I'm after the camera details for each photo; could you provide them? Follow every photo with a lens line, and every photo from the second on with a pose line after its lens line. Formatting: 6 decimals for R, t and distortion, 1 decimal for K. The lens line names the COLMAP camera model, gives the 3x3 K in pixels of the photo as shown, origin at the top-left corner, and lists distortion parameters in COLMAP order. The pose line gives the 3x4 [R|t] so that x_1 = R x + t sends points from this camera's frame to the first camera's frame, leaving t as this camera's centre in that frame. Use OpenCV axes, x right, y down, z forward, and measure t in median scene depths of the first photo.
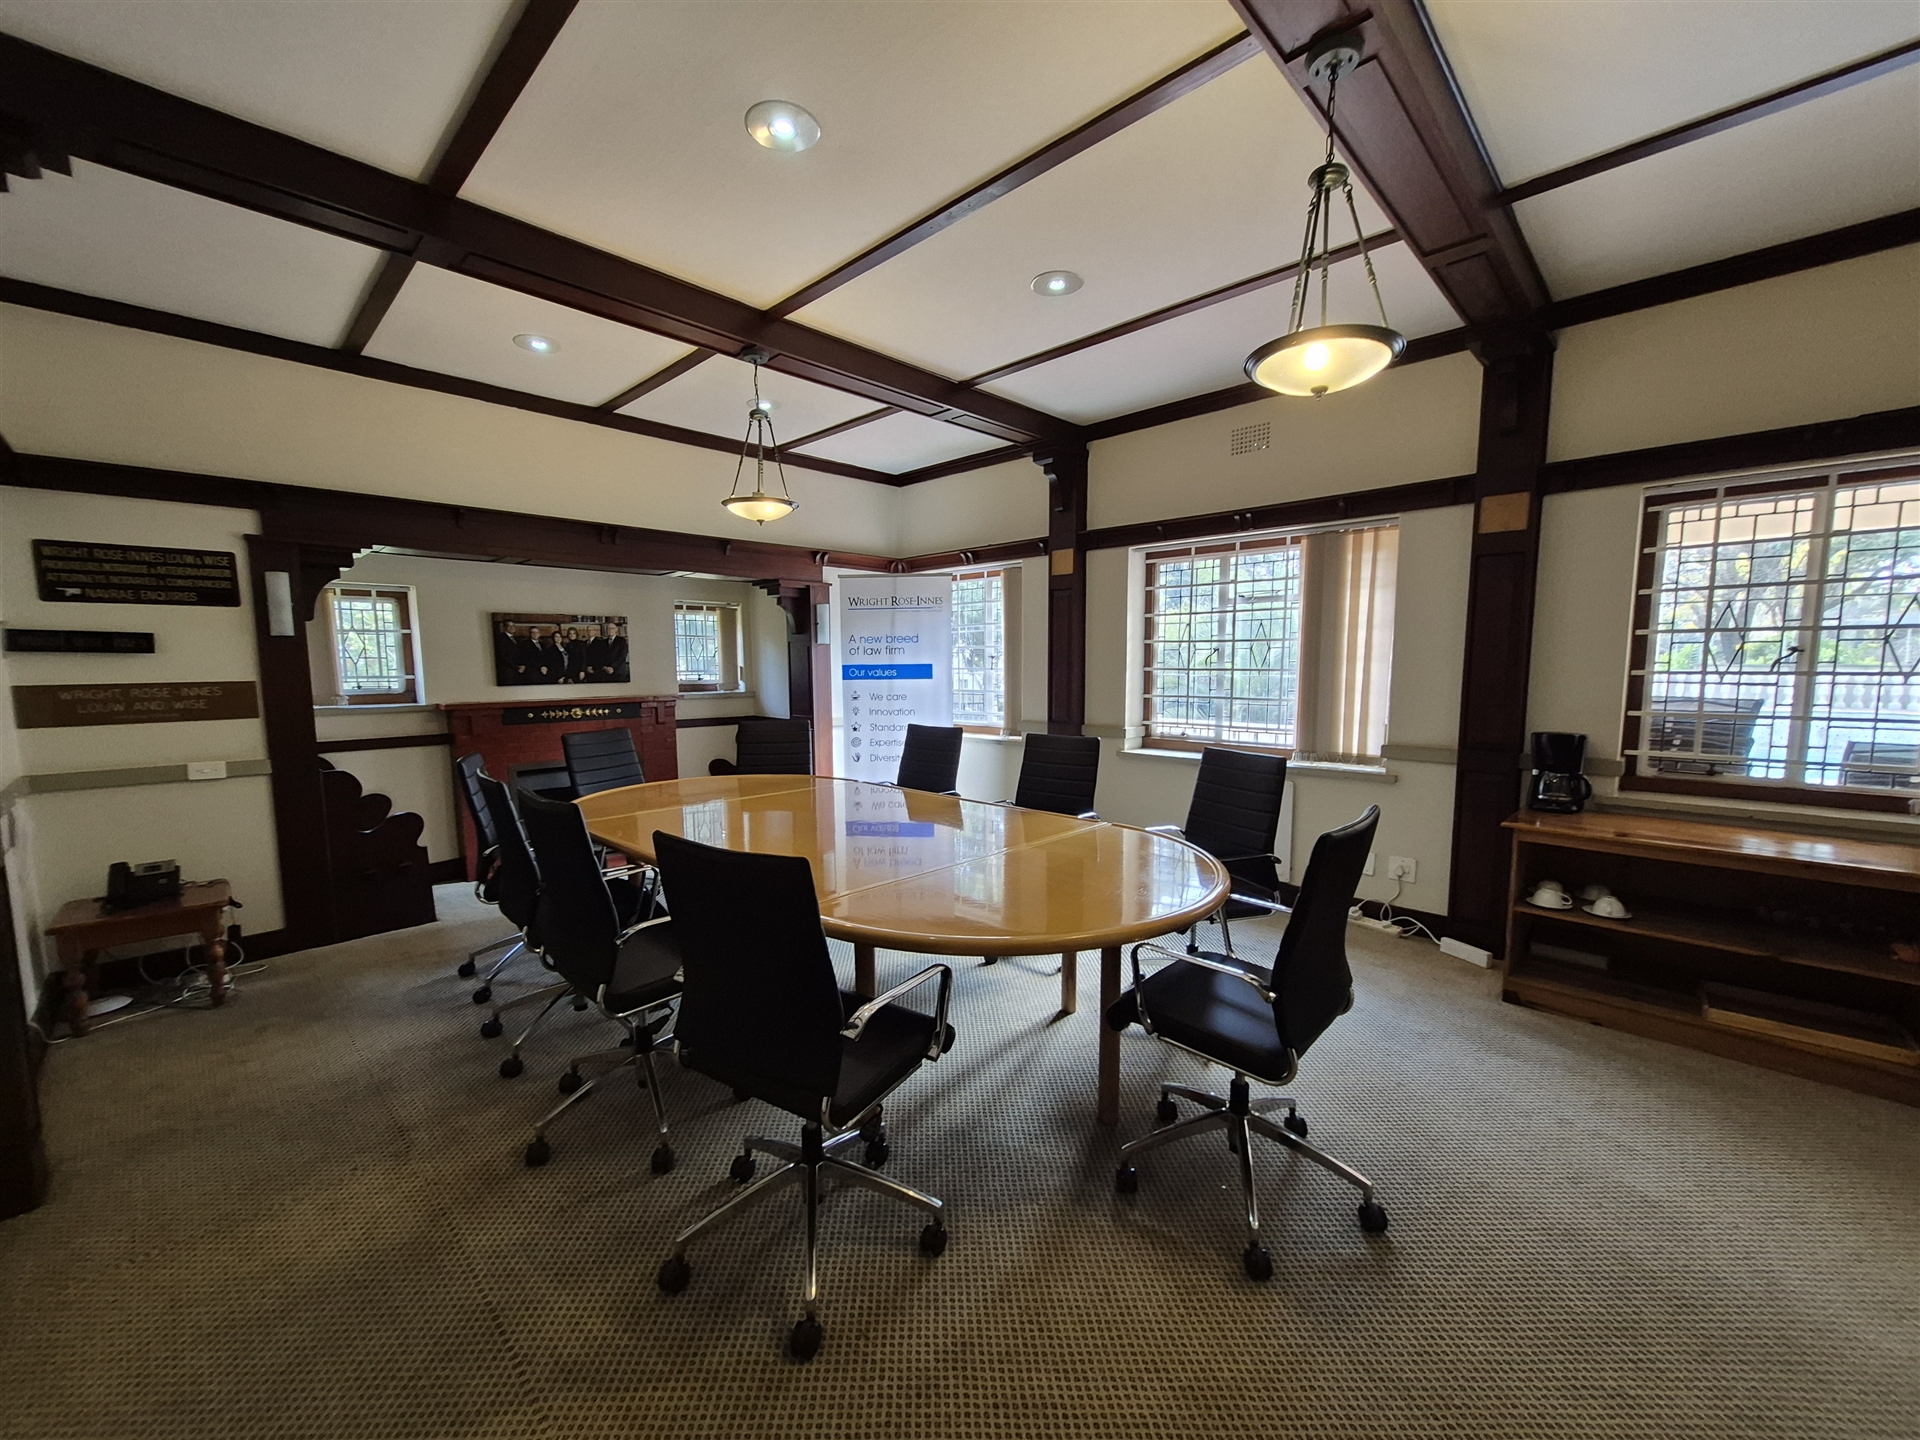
lens RADIAL K [[745.2, 0, 966.9], [0, 745.2, 729.6], [0, 0, 1]] dist [0.002291, 0.000098]
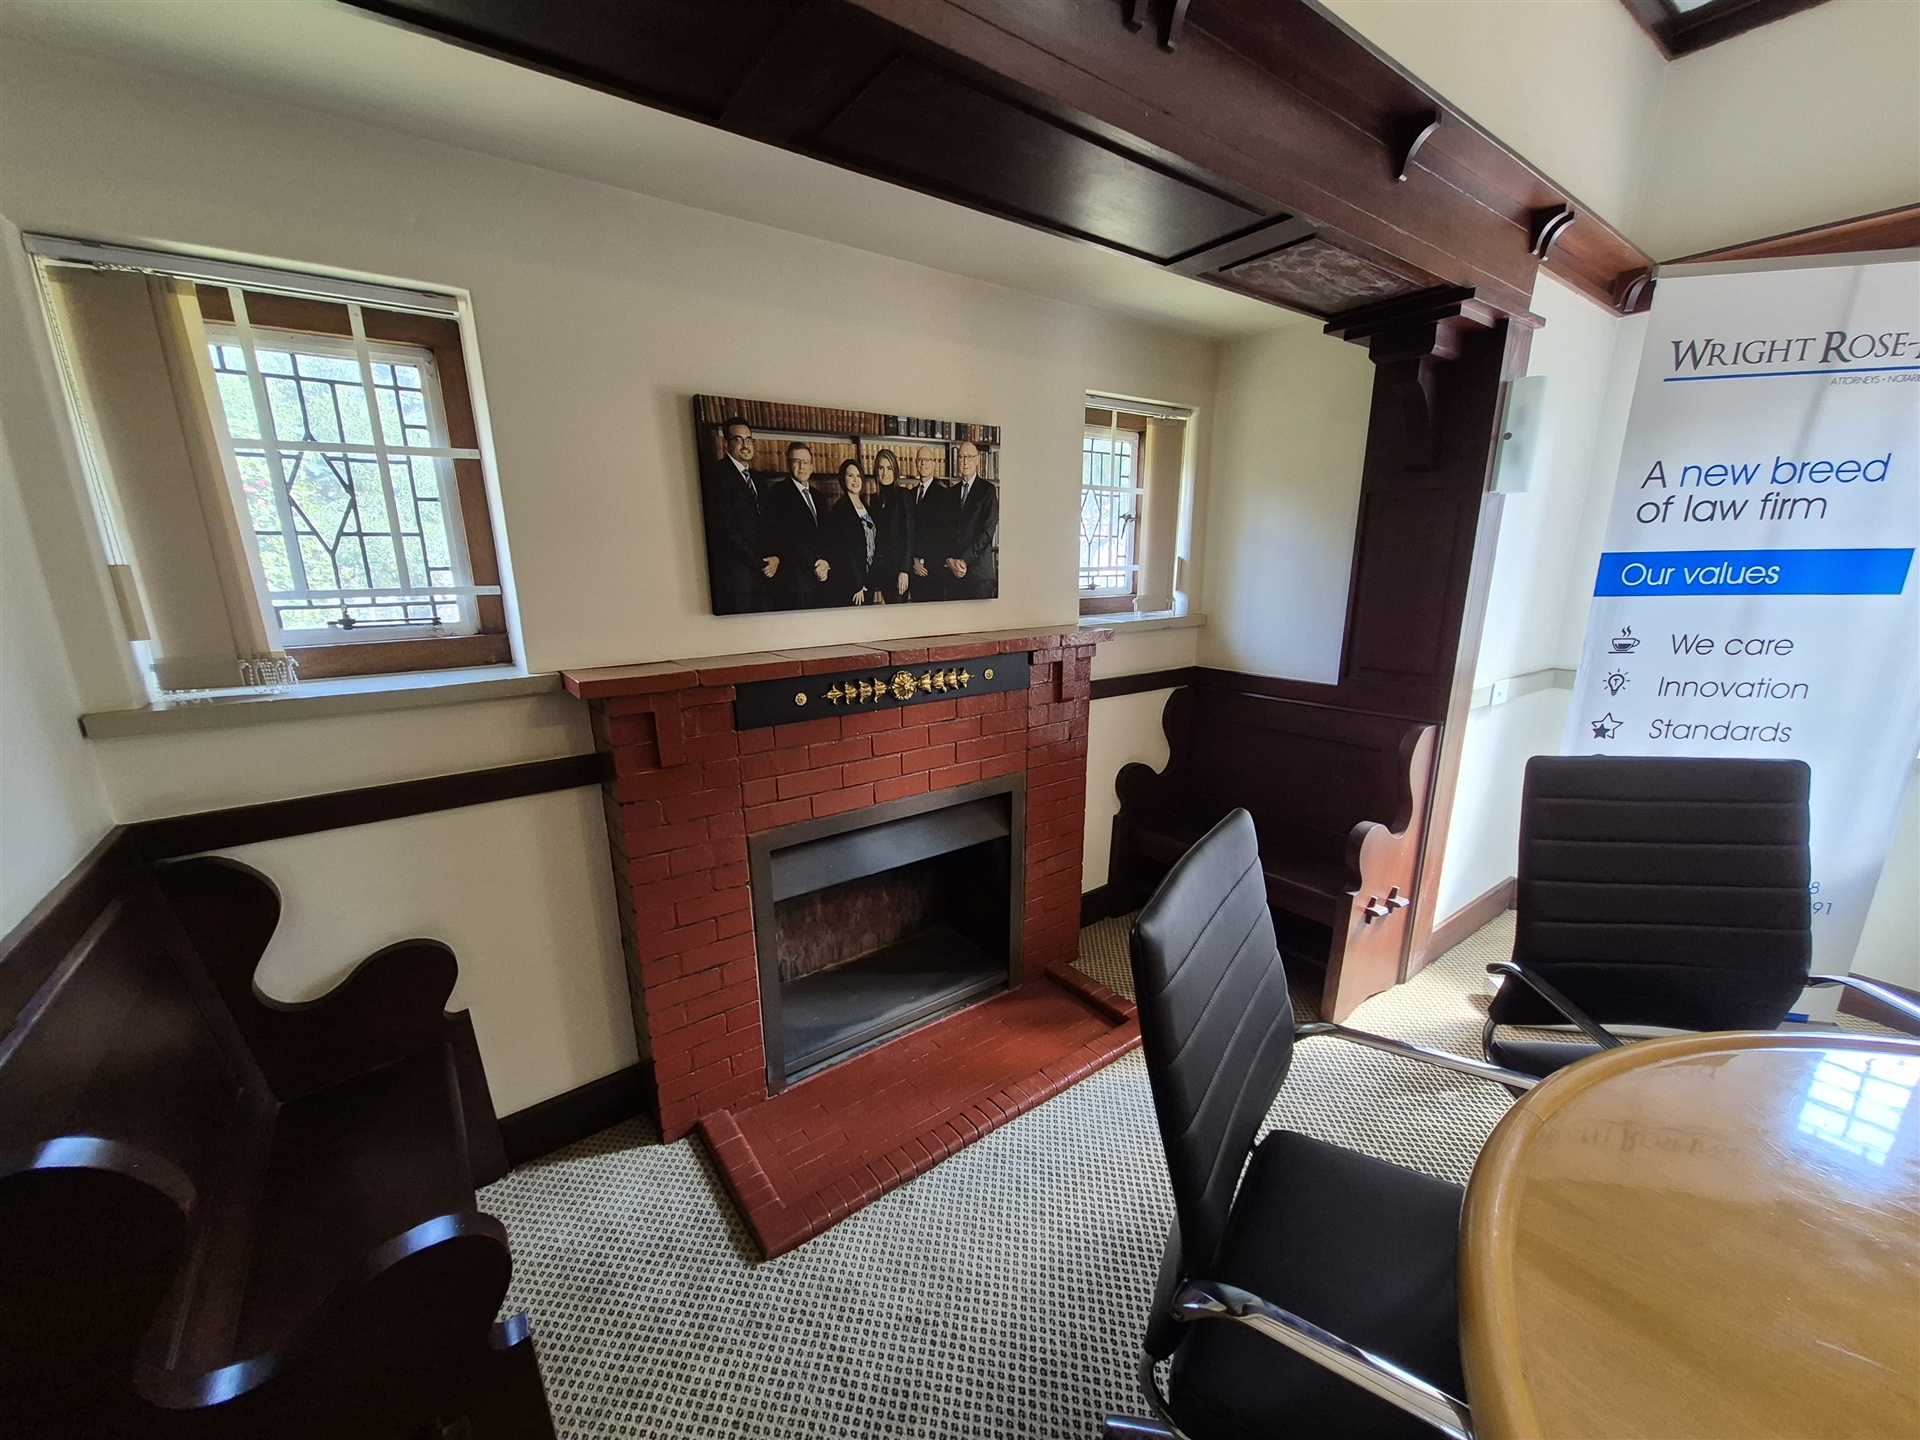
lens RADIAL K [[745.2, 0, 955.4], [0, 745.2, 727.9], [0, 0, 1]] dist [0.002291, 0.000098]
pose [[0.985334, 0.035705, -0.166860, -0.426333], [-0.012020, 0.989958, 0.140851, -0.053301], [0.170213, -0.136780, 0.975868, 0.624166]]
